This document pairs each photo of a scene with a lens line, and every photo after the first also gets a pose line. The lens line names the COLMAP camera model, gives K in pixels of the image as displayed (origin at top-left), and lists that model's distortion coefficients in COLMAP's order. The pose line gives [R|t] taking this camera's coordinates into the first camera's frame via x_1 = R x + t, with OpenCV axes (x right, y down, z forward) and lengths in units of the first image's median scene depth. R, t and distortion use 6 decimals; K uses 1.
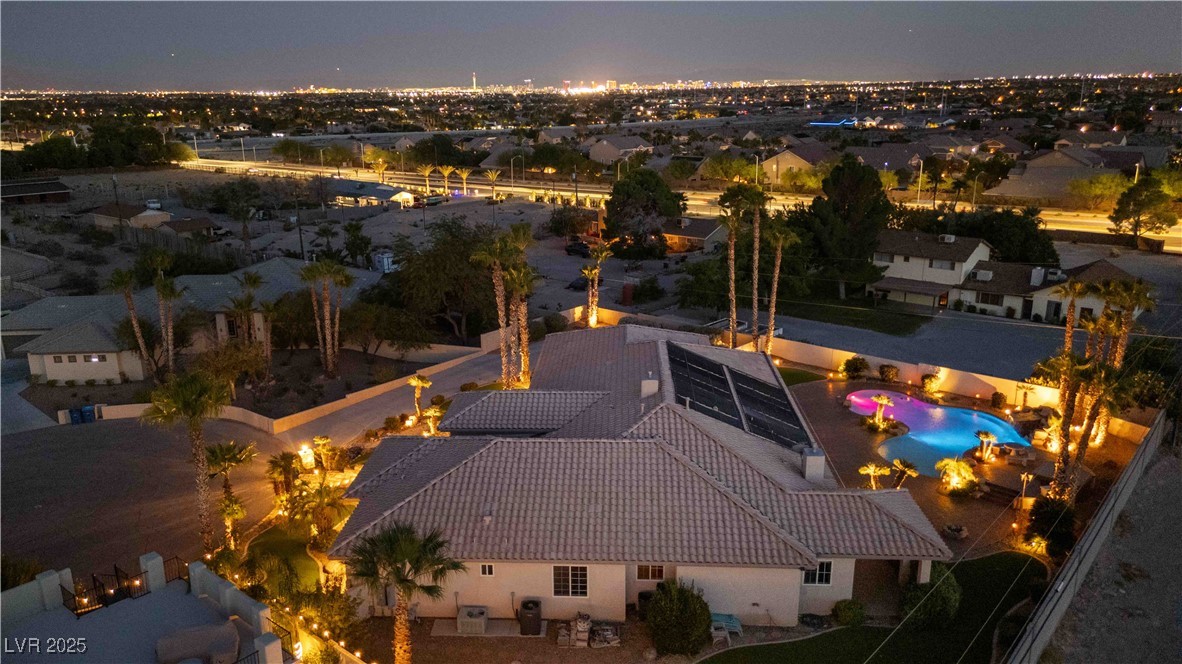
lens RADIAL K [[877.4, 0, 591.0], [0, 877.4, 332.0], [0, 0, 1]] dist [0.083081, -0.084475]
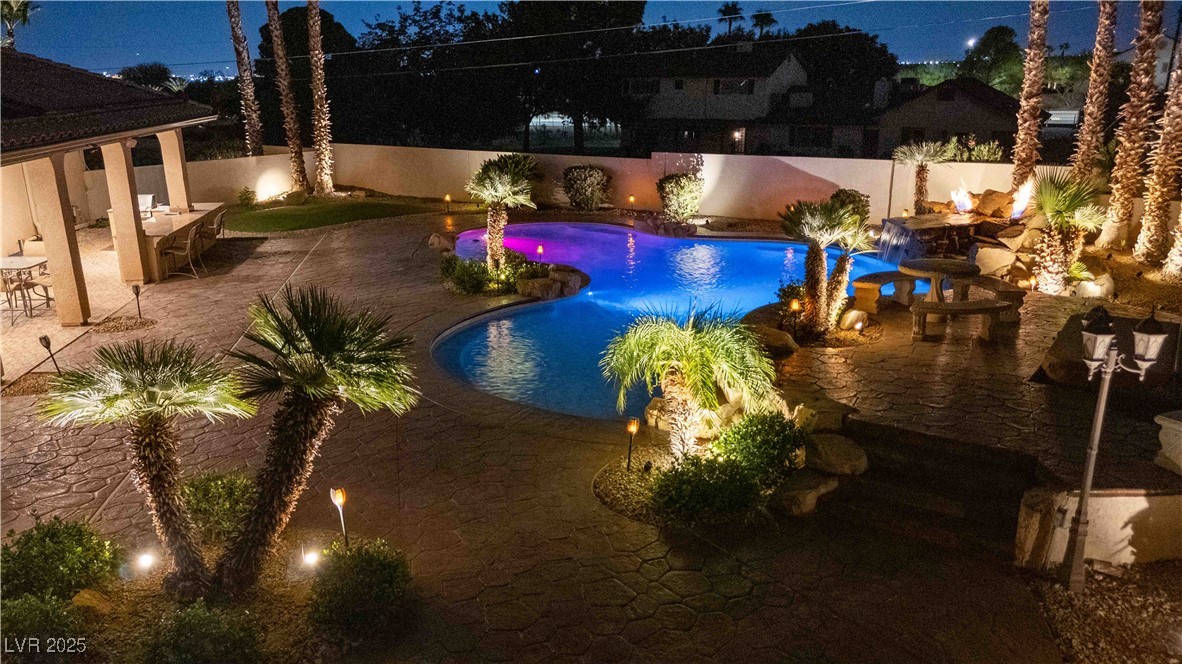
lens RADIAL K [[877.4, 0, 591.0], [0, 877.4, 332.0], [0, 0, 1]] dist [0.083081, -0.084475]
pose [[0.982745, -0.051091, 0.177768, 0.343593], [0.049083, 0.998672, 0.015677, 0.138106], [-0.178332, -0.006681, 0.983948, 0.789289]]
